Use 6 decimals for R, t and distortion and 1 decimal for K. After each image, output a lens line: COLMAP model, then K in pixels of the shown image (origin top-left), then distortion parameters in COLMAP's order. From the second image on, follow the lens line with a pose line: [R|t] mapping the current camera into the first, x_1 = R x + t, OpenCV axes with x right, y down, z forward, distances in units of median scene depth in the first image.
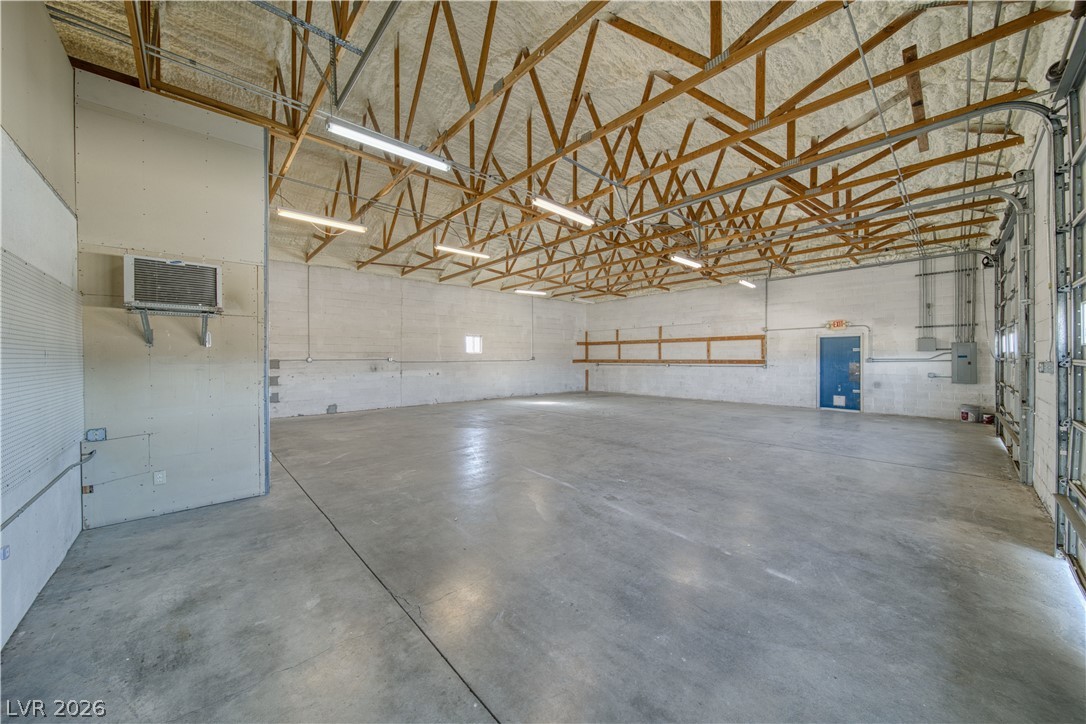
lens RADIAL K [[381.0, 0, 540.4], [0, 381.0, 359.6], [0, 0, 1]] dist [-0.003427, -0.000079]
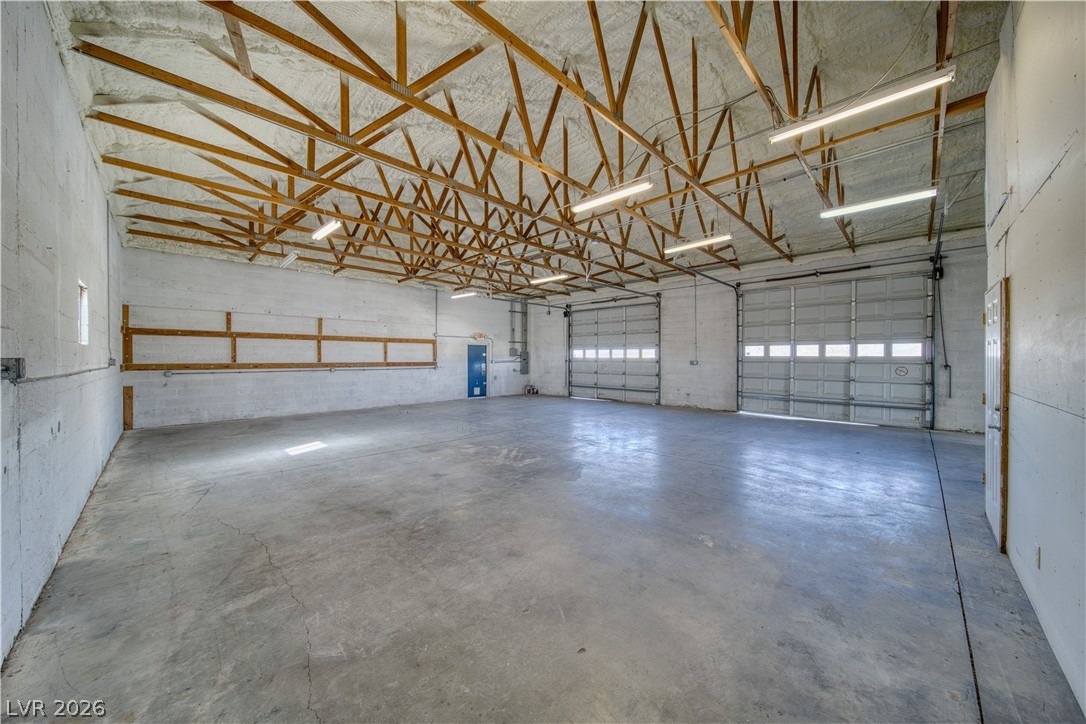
lens RADIAL K [[381.0, 0, 540.7], [0, 381.0, 360.1], [0, 0, 1]] dist [-0.003427, -0.000079]
pose [[-0.052745, 0.000263, 0.998608, -0.525629], [0.006651, 0.999978, 0.000088, -0.002659], [-0.998586, 0.006646, -0.052746, 0.718936]]
